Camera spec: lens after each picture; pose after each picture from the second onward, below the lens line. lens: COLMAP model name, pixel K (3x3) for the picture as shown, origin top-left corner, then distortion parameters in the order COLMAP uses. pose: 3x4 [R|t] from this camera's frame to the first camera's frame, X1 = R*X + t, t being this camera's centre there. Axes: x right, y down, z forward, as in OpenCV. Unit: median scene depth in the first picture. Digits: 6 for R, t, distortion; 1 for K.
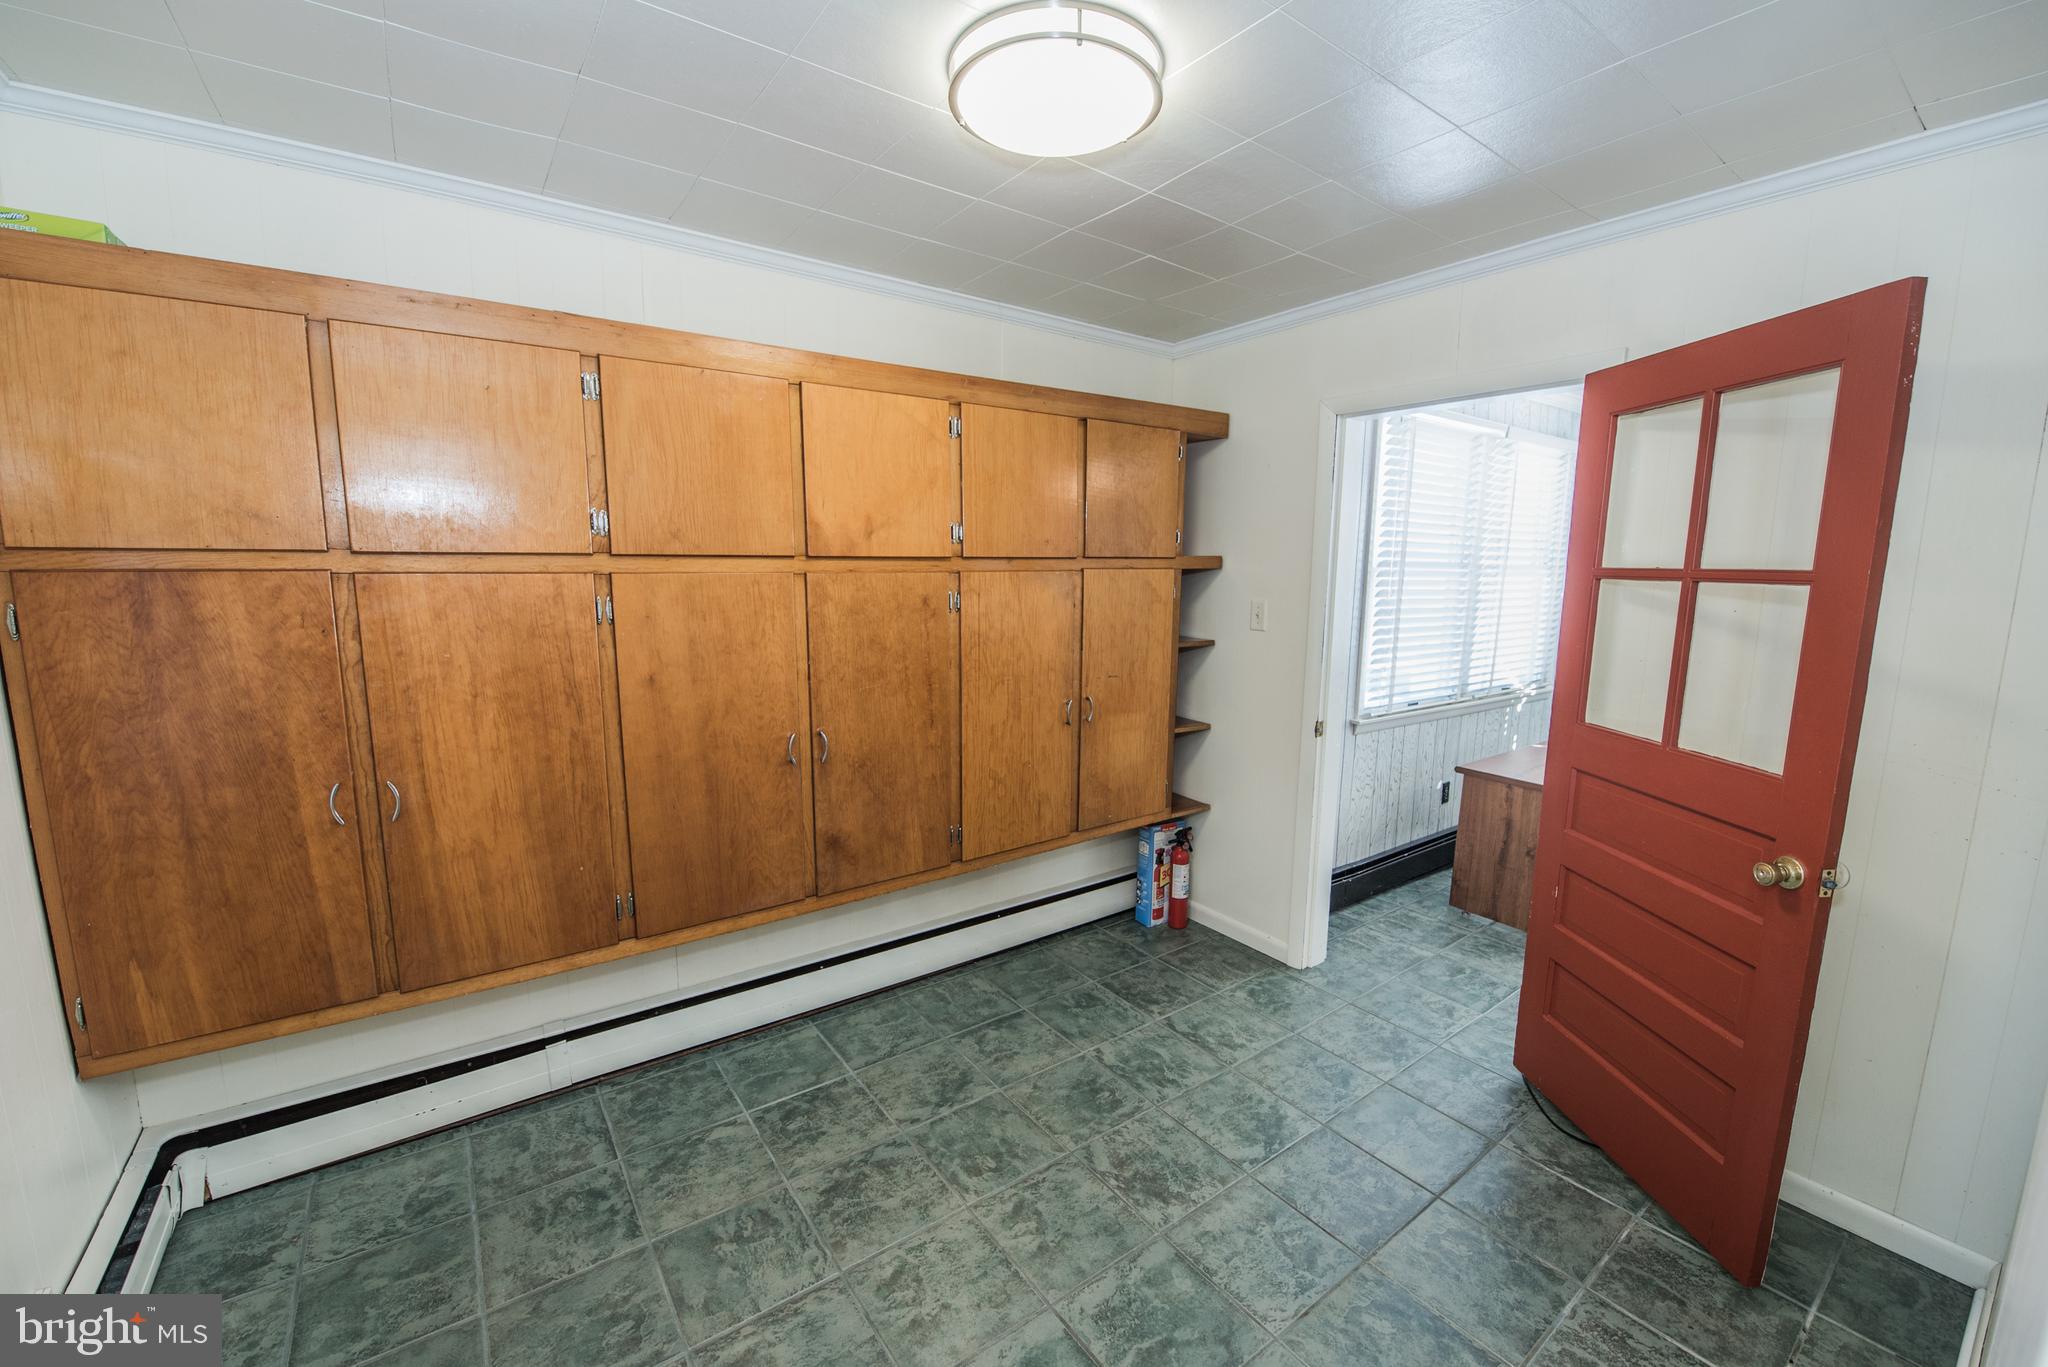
lens RADIAL K [[812.8, 0, 1019.4], [0, 812.8, 676.5], [0, 0, 1]] dist [-0.014917, -0.002129]
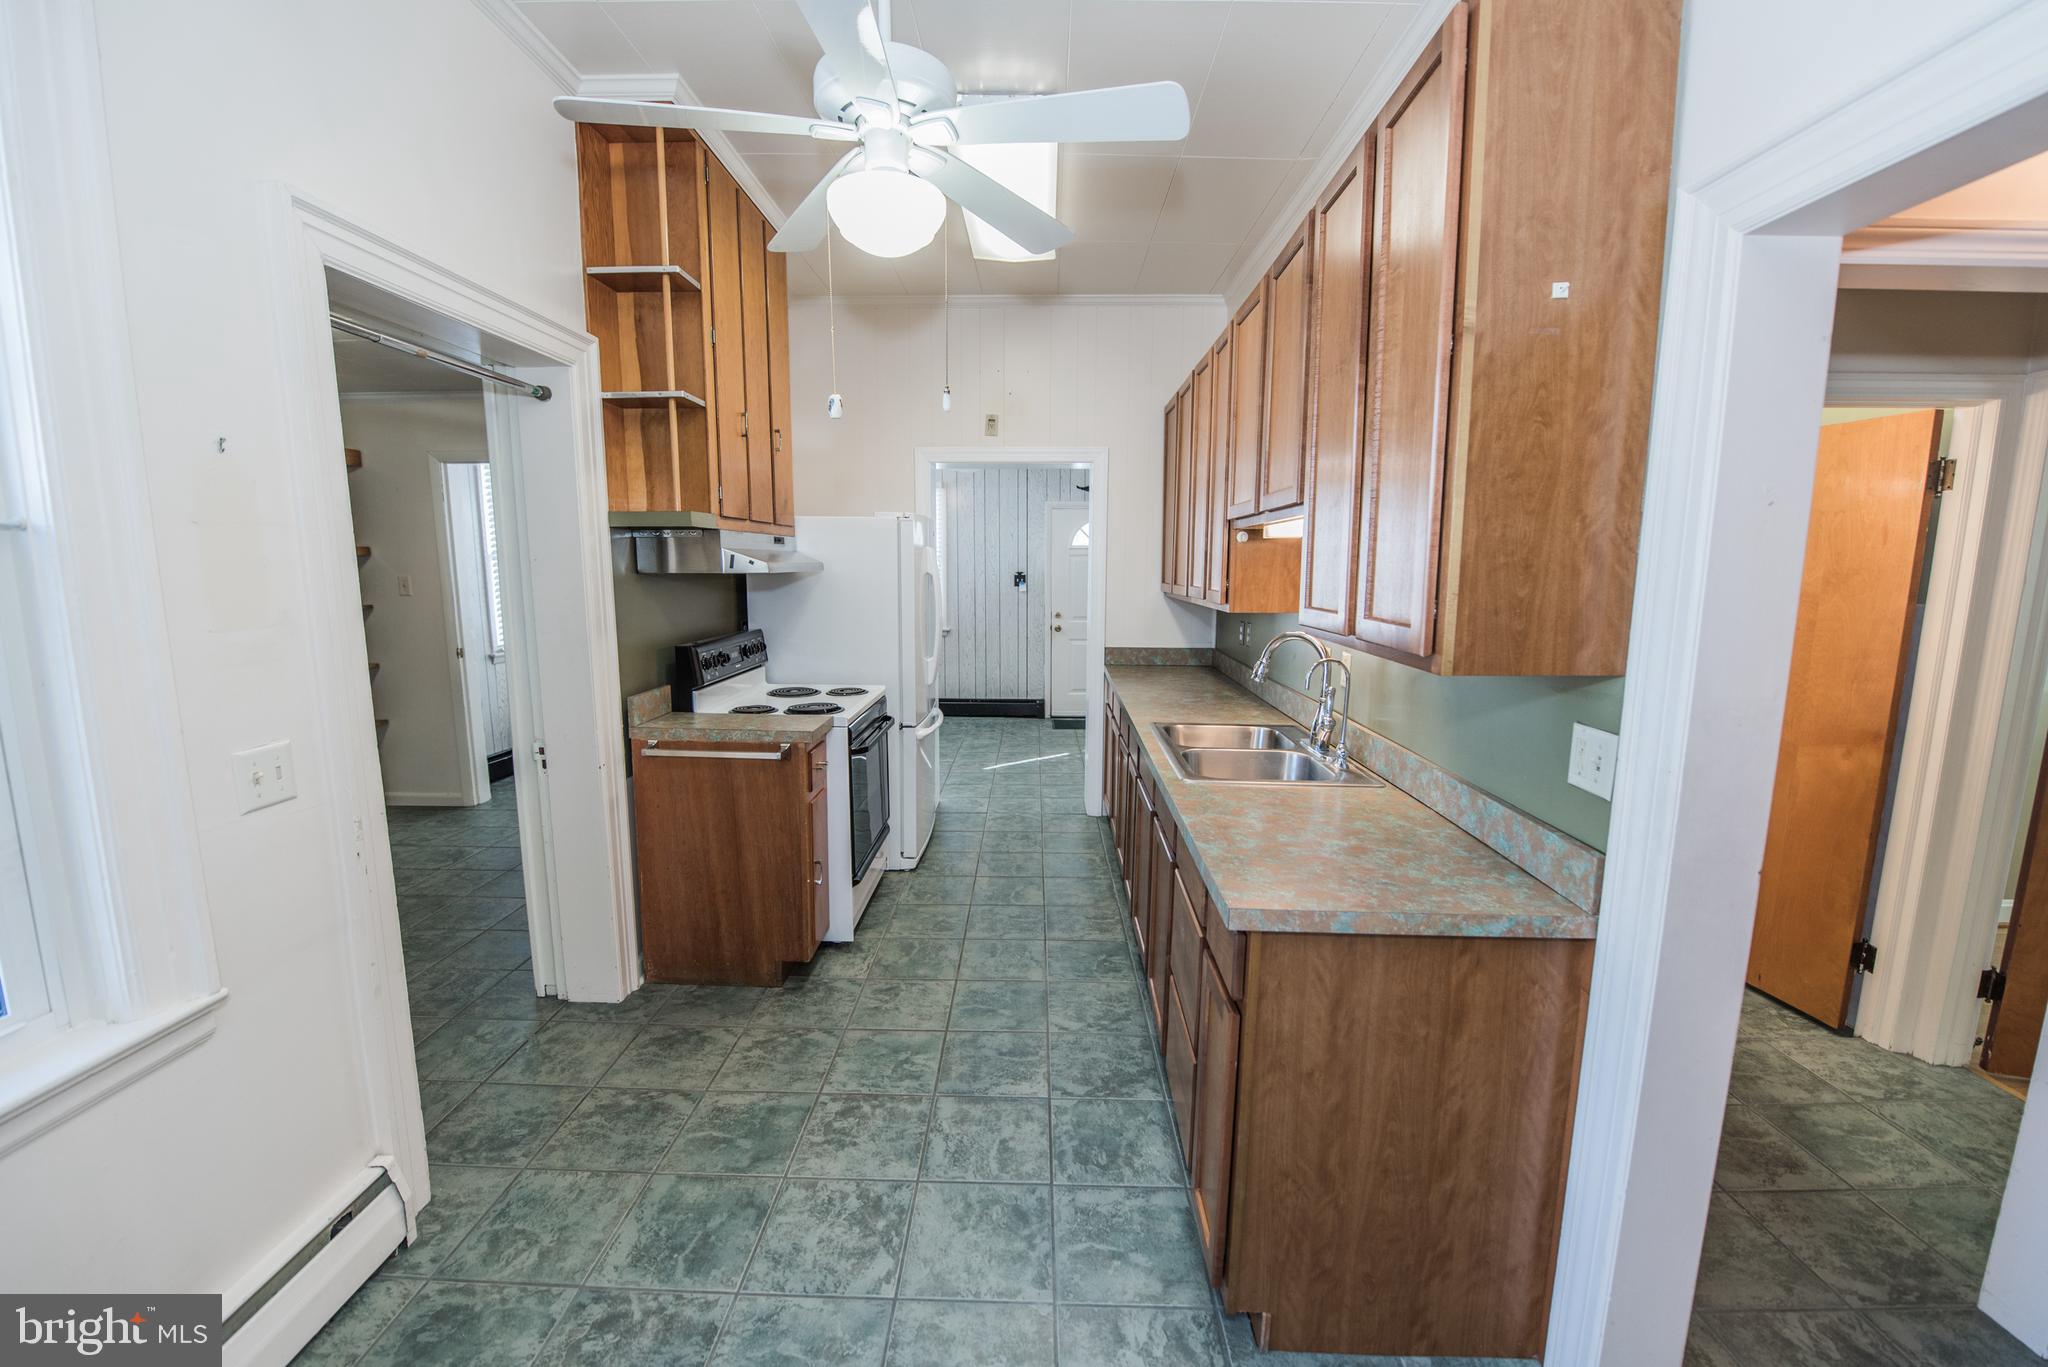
lens RADIAL K [[812.8, 0, 1016.7], [0, 812.8, 679.8], [0, 0, 1]] dist [-0.014917, -0.002129]
pose [[0.606555, -0.117964, 0.786241, -0.385795], [0.110862, 0.991819, 0.063282, 0.218790], [-0.787274, 0.048780, 0.614671, -1.430511]]
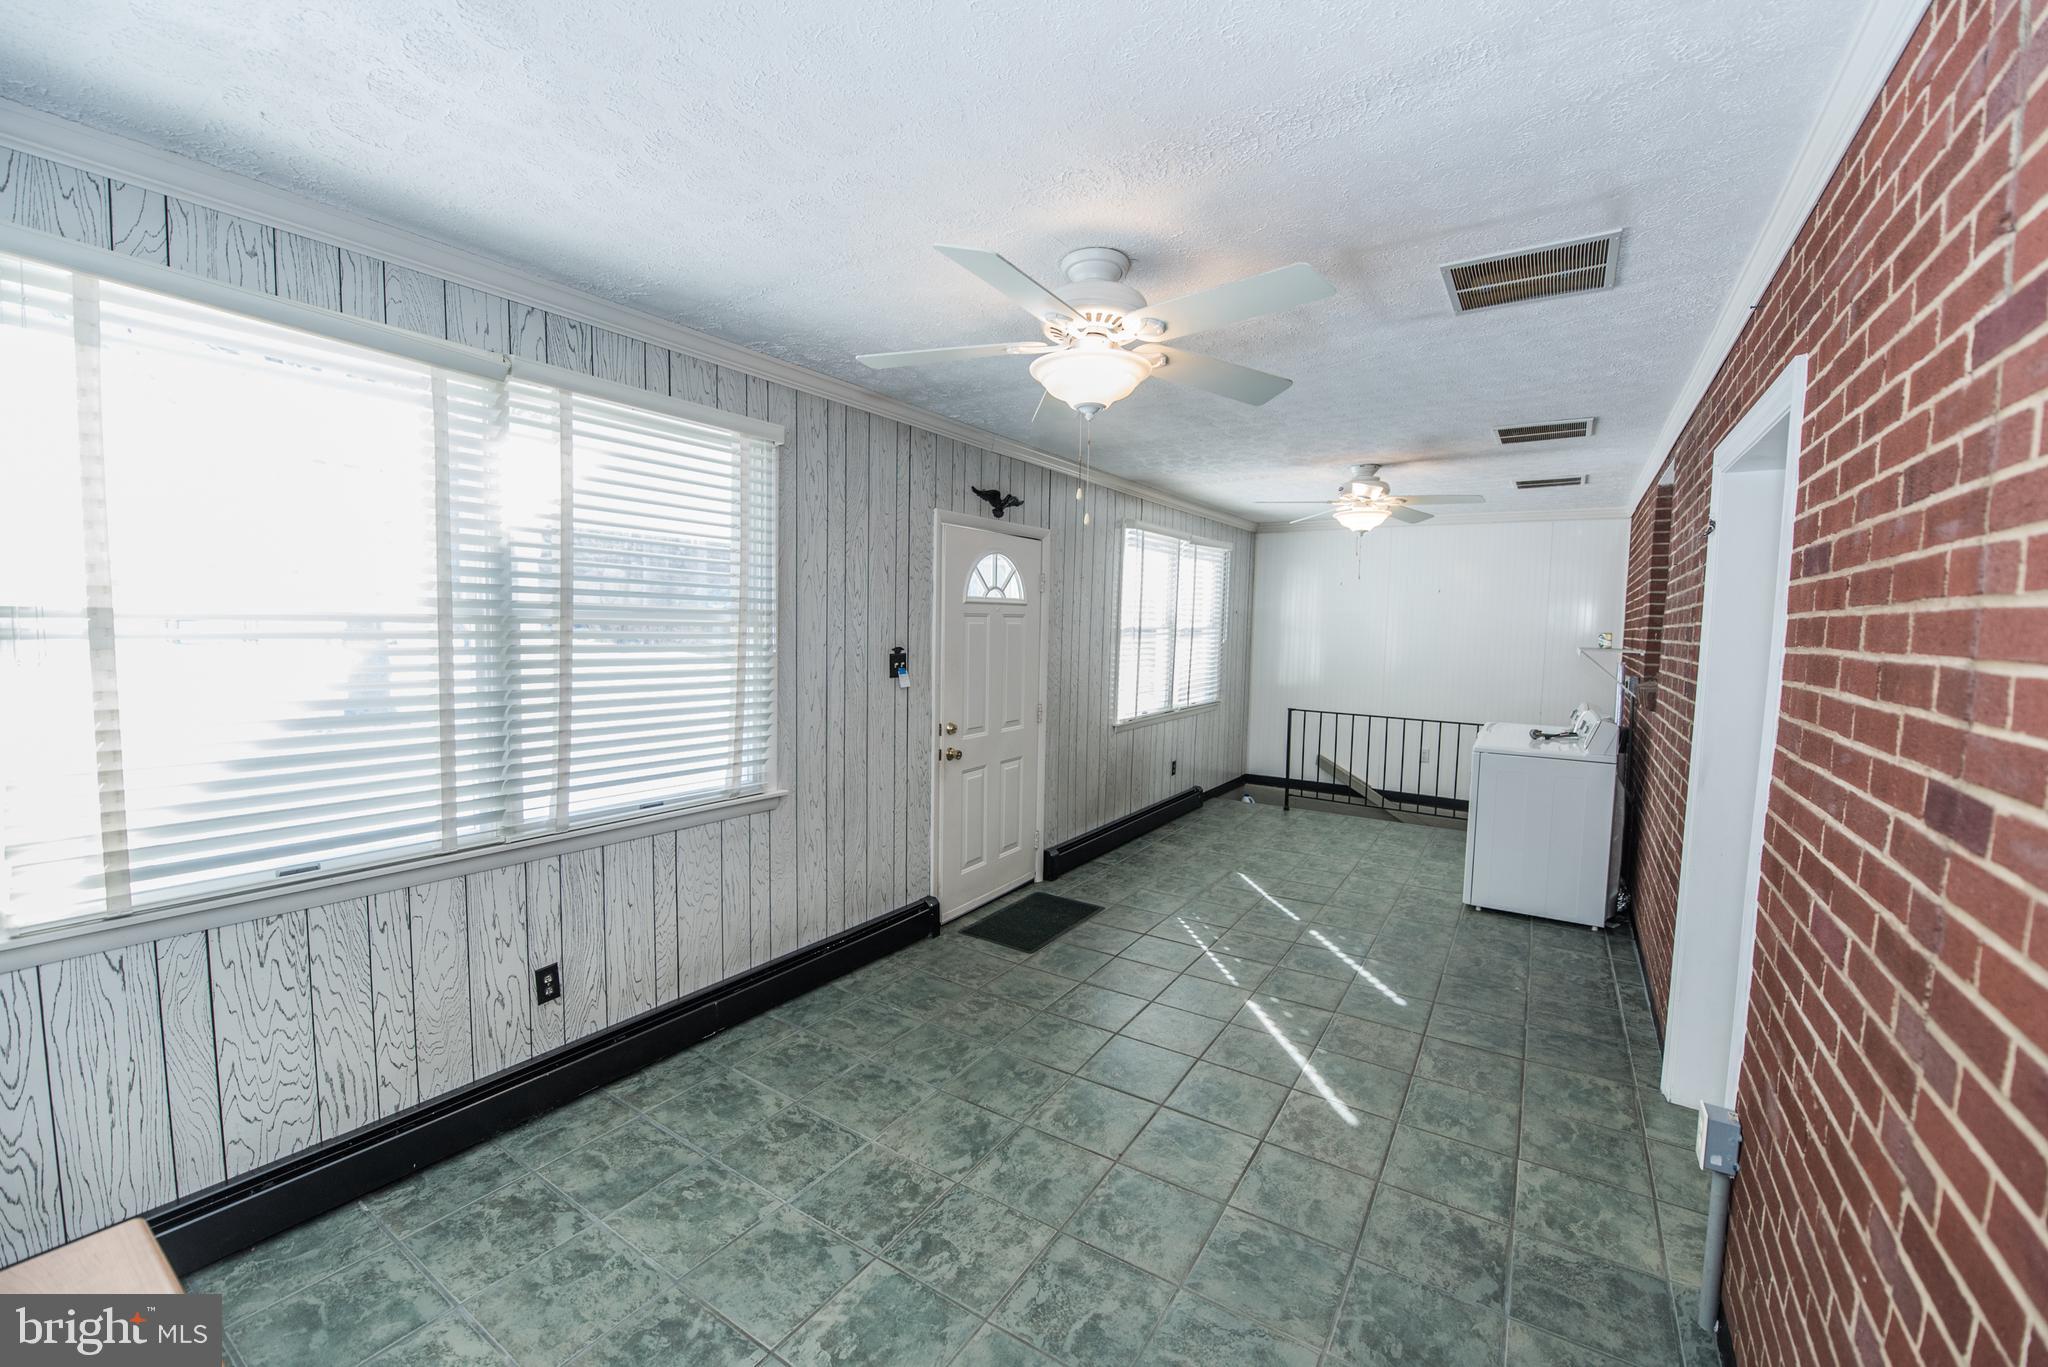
lens RADIAL K [[812.8, 0, 1023.4], [0, 812.8, 685.7], [0, 0, 1]] dist [-0.014917, -0.002129]
pose [[-0.356046, -0.091542, 0.929974, 1.030176], [0.103114, 0.985264, 0.136463, -0.223767], [-0.928762, 0.144480, -0.341360, 1.577158]]
